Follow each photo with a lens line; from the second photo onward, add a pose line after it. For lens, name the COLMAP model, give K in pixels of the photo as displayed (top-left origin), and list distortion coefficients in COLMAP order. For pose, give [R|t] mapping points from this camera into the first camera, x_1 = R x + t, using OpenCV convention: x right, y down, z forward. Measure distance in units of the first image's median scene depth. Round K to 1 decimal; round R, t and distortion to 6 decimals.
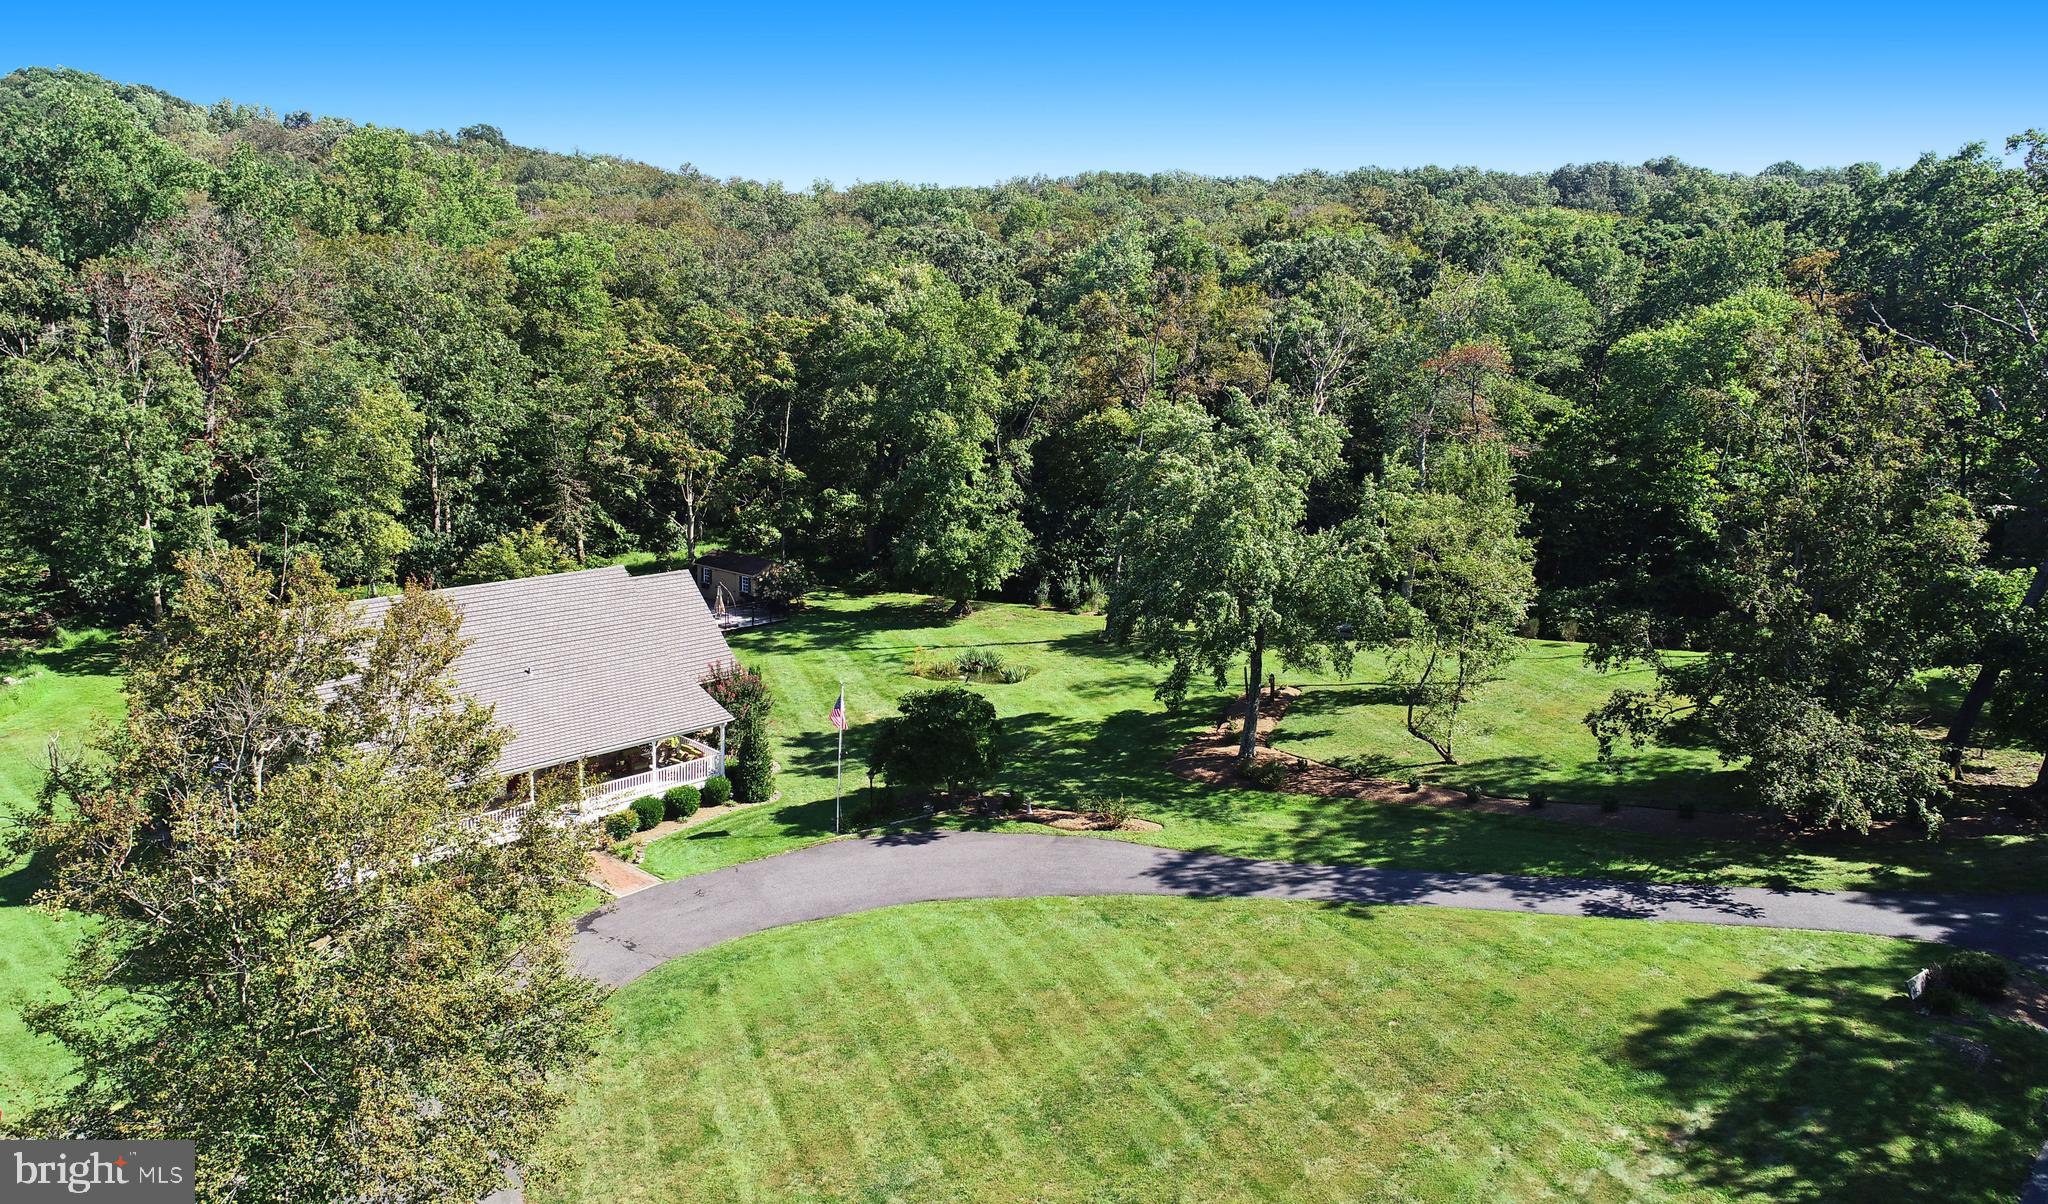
lens RADIAL K [[1390.6, 0, 964.5], [0, 1390.6, 633.2], [0, 0, 1]] dist [-0.004497, 0.000670]
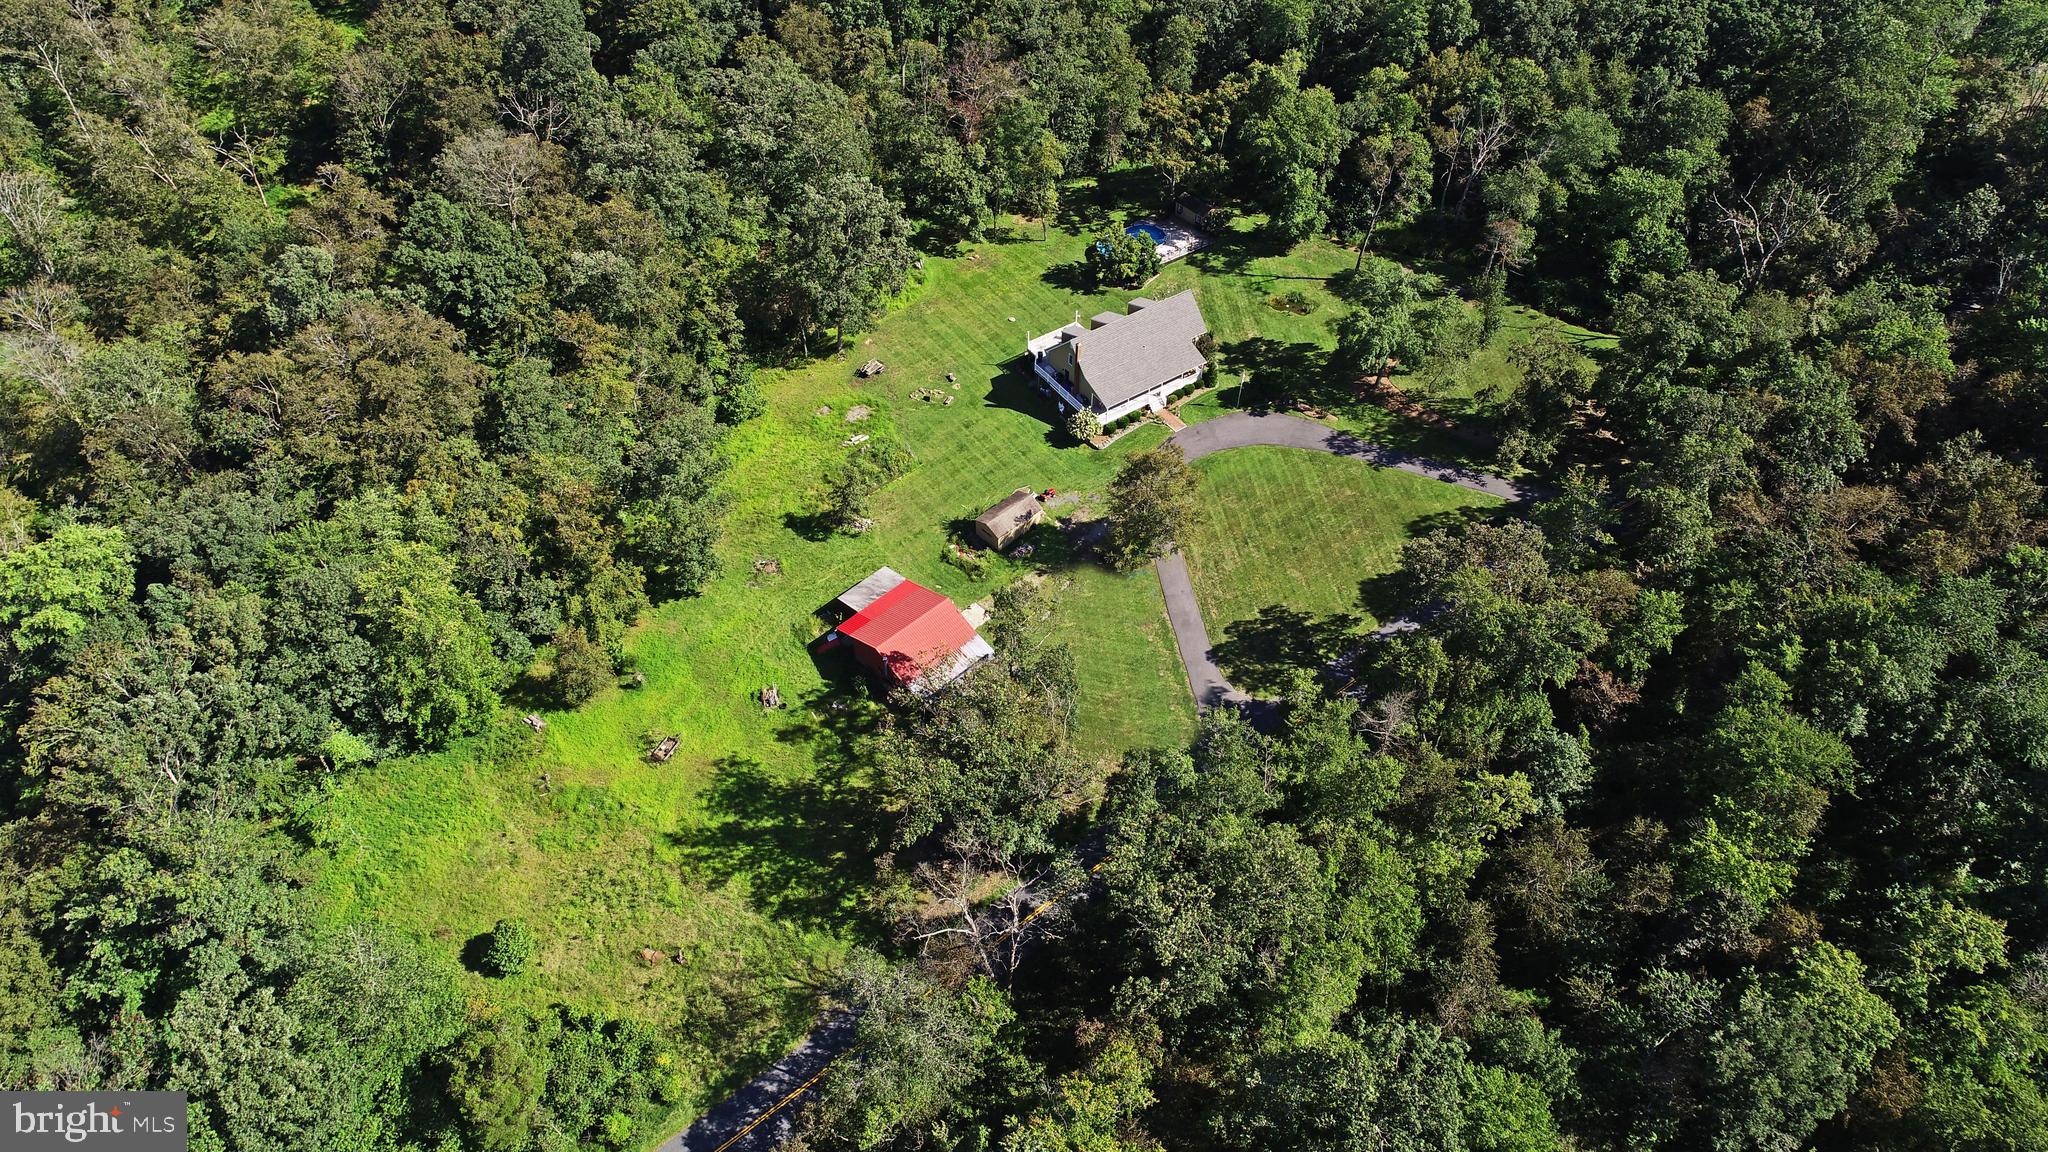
lens RADIAL K [[1331.8, 0, 1032.4], [0, 1331.8, 580.4], [0, 0, 1]] dist [-0.002773, 0.001817]
pose [[0.981544, 0.130105, -0.140154, -0.059041], [-0.025421, 0.815159, 0.578679, -1.119553], [0.189537, -0.564436, 0.803422, -1.555645]]
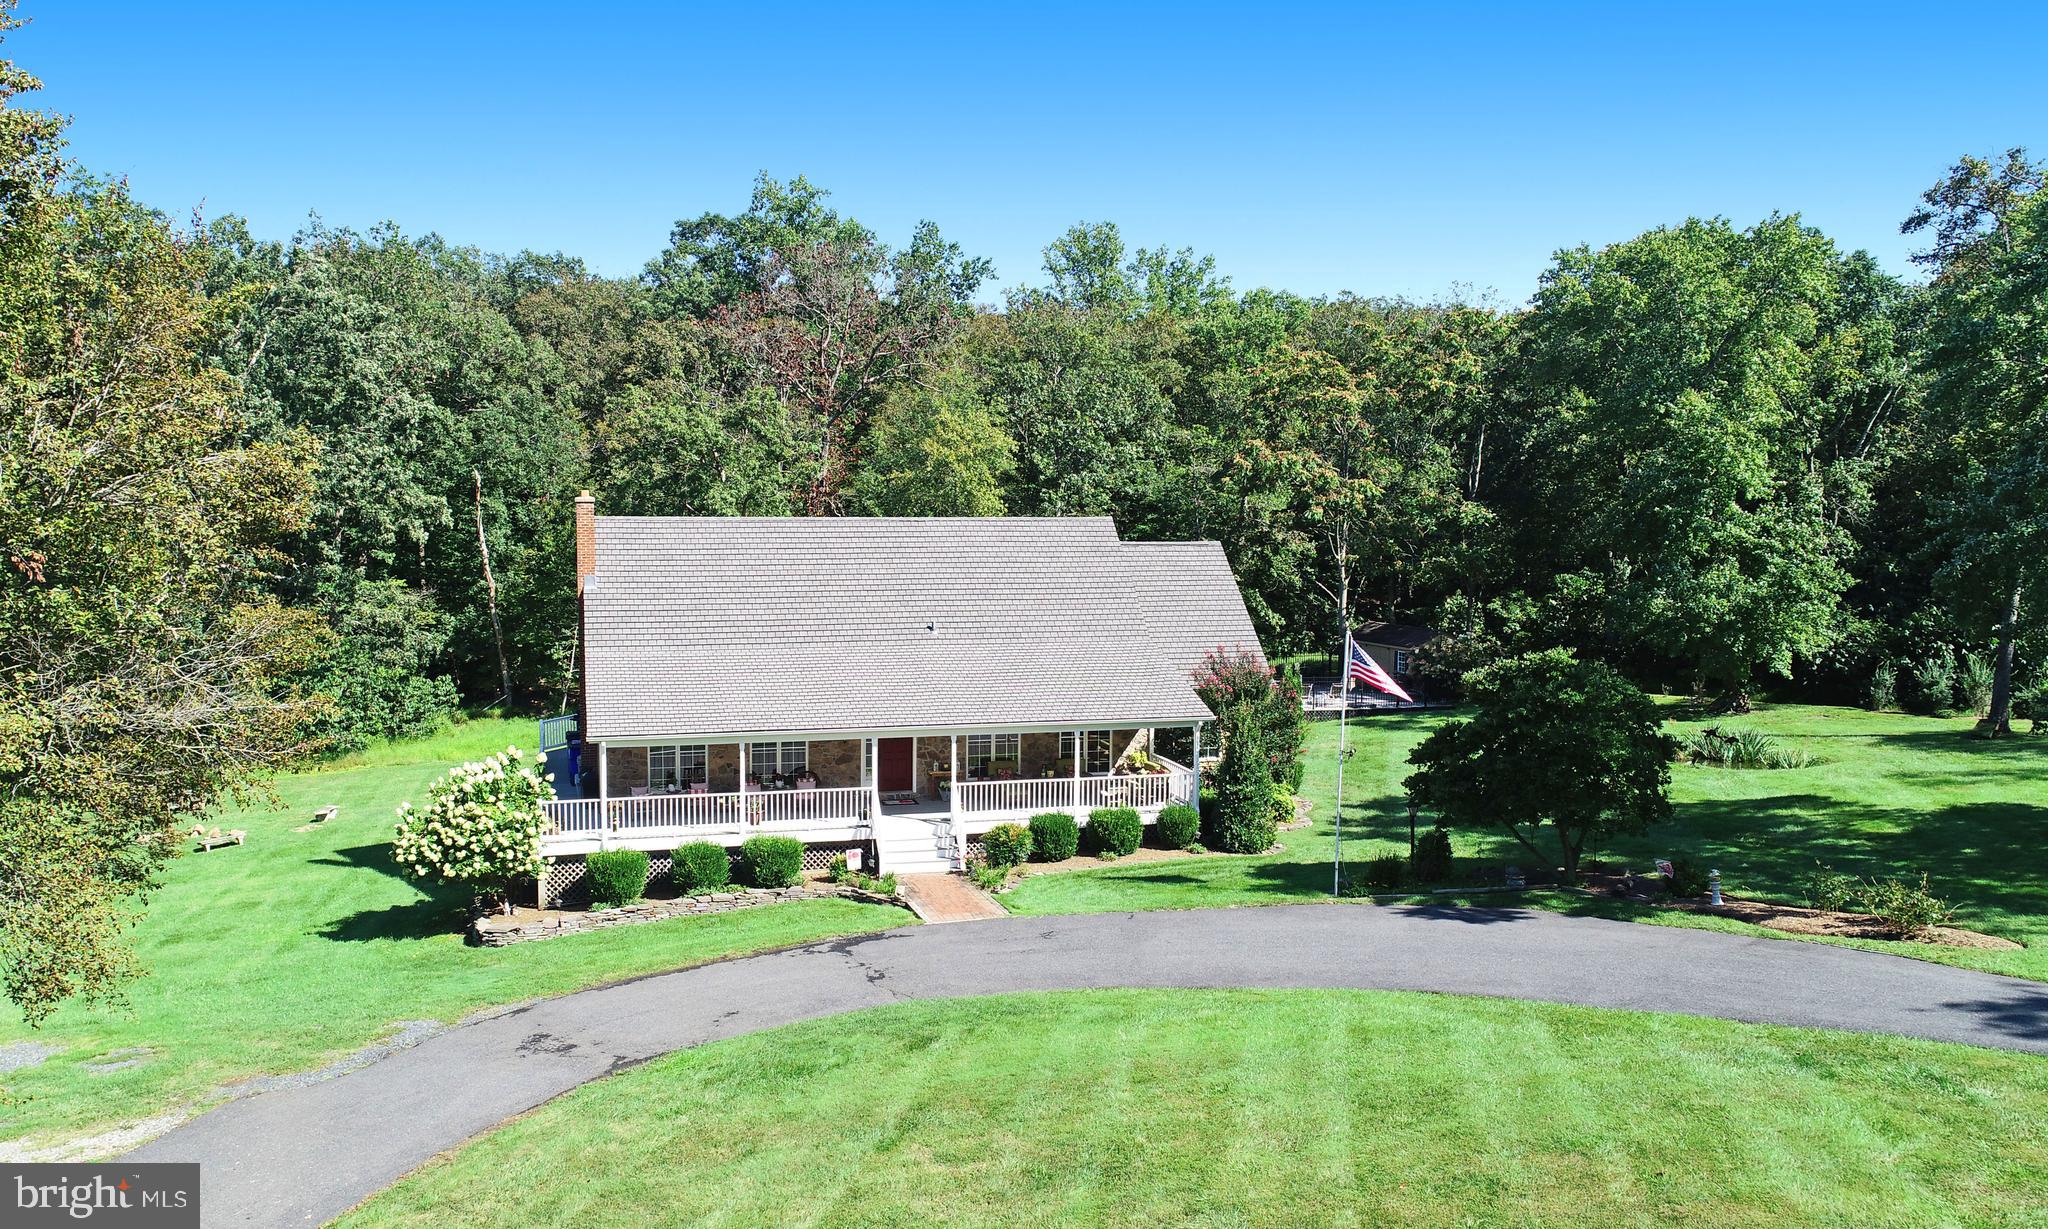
lens RADIAL K [[1501.4, 0, 974.3], [0, 1501.4, 604.8], [0, 0, 1]] dist [0.006307, -0.009416]
pose [[0.851797, -0.001125, -0.523871, 0.089213], [-0.097613, 0.982144, -0.160824, 0.117654], [0.514697, 0.188126, 0.836478, 0.322437]]
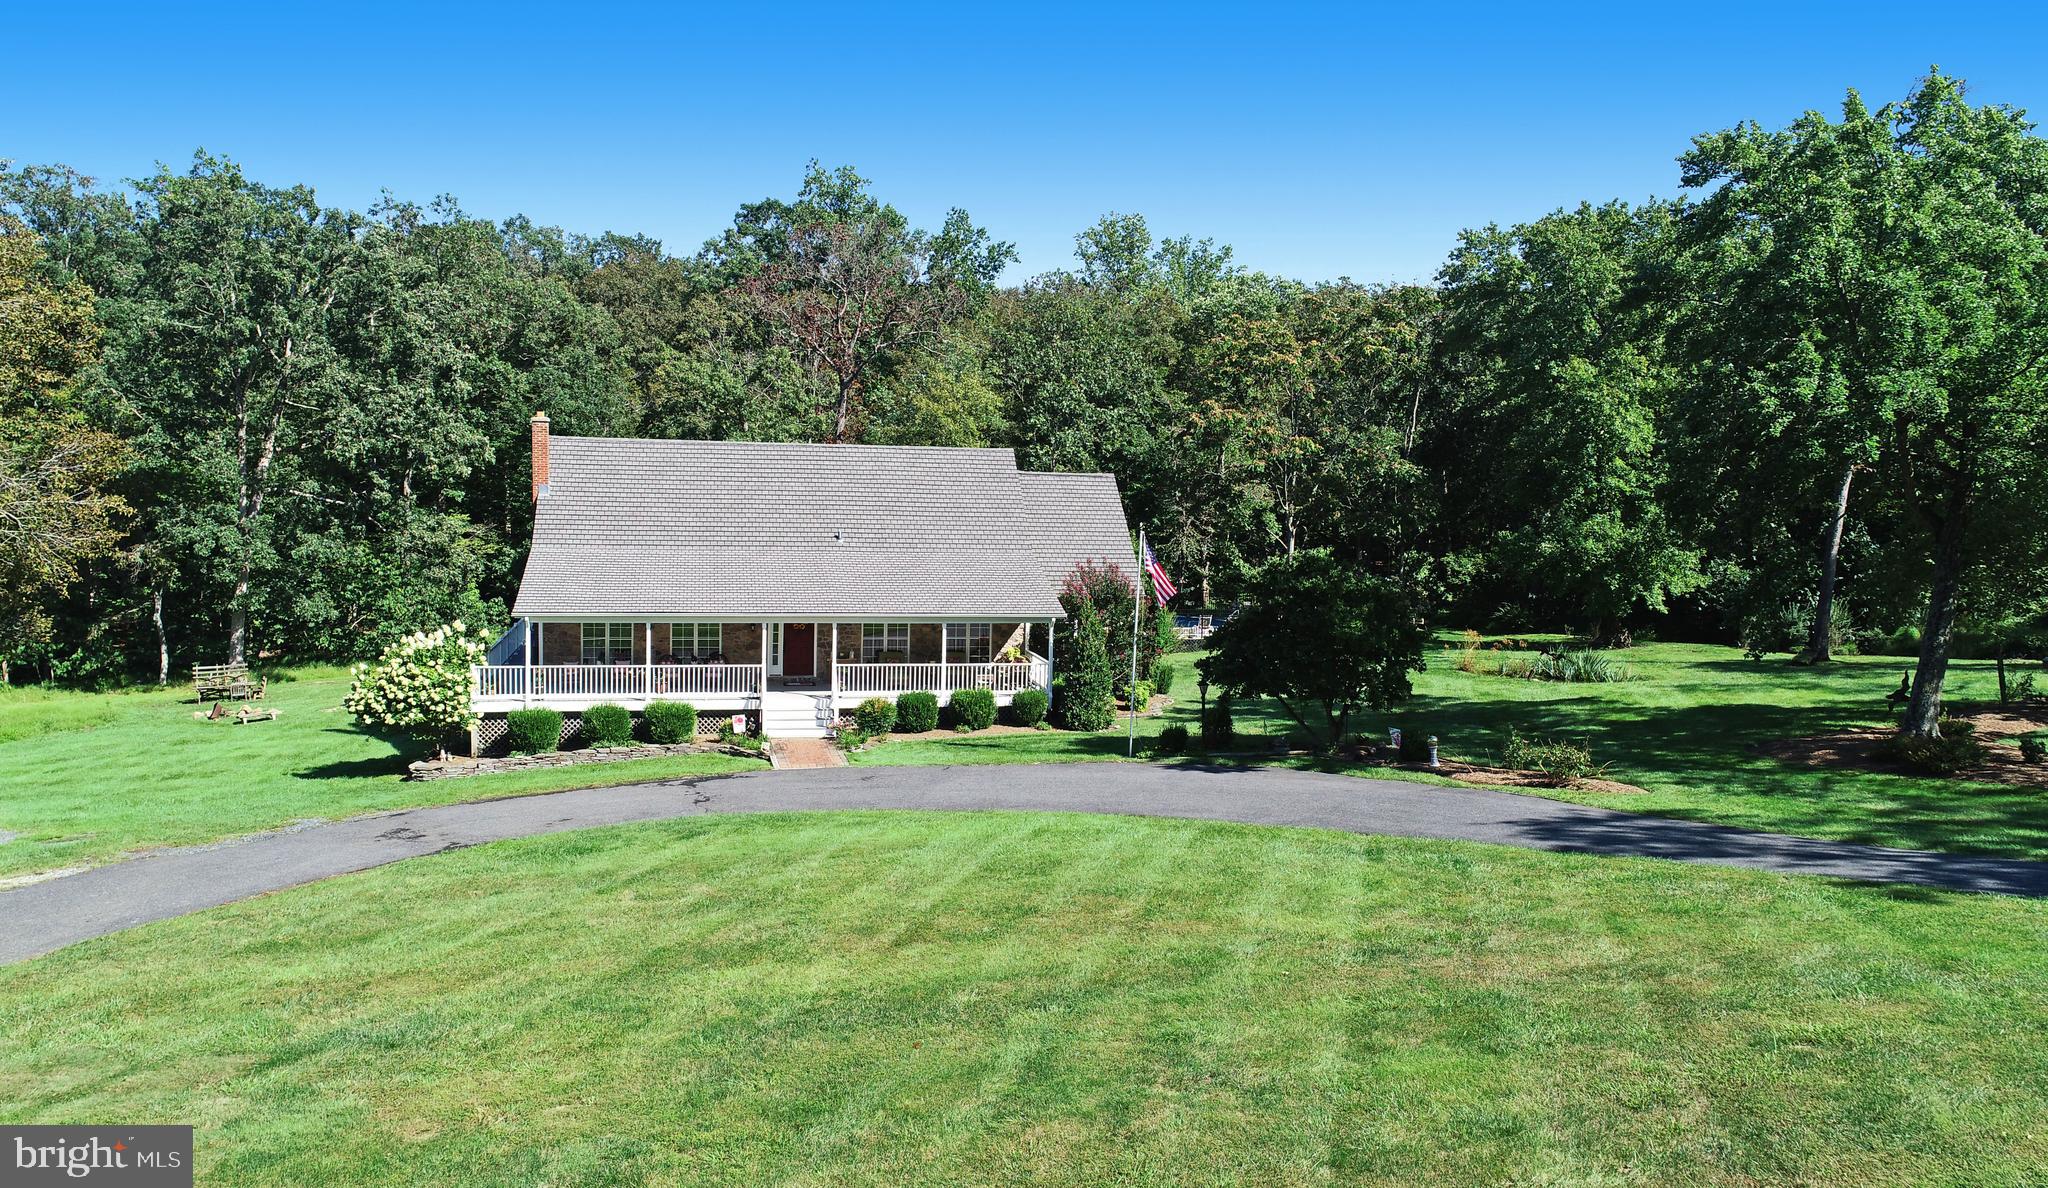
lens RADIAL K [[1390.6, 0, 1024.8], [0, 1390.6, 581.6], [0, 0, 1]] dist [-0.004497, 0.000670]
pose [[0.832009, 0.017449, -0.554487, 0.198982], [-0.123916, 0.980097, -0.155094, 0.143397], [0.540745, 0.197750, 0.817612, 0.343592]]
